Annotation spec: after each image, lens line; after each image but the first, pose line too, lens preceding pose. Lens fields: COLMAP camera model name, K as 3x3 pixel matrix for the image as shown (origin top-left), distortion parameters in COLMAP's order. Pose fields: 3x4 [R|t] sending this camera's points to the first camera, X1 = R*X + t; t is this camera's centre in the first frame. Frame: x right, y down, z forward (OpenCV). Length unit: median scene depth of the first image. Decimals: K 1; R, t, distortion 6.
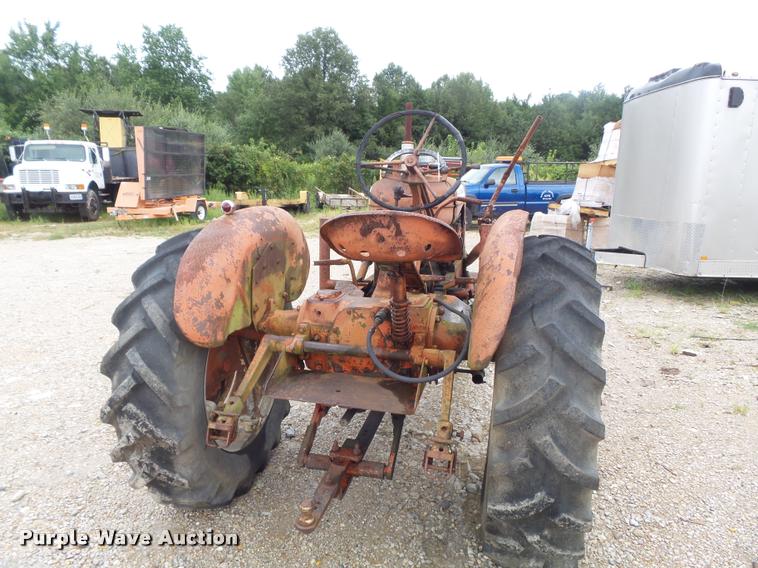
lens RADIAL K [[523.2, 0, 380.3], [0, 523.2, 289.5], [0, 0, 1]] dist [0.003866, -0.002511]
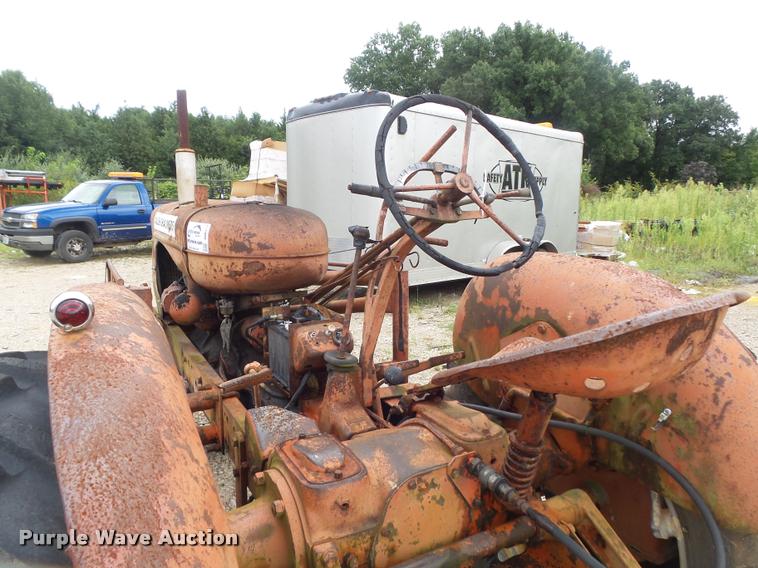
lens RADIAL K [[523.2, 0, 382.1], [0, 523.2, 287.5], [0, 0, 1]] dist [0.003866, -0.002511]
pose [[0.728319, -0.125016, 0.673738, -0.087340], [0.147997, 0.988709, 0.023474, -0.035167], [-0.669065, 0.082615, 0.738598, 0.142022]]
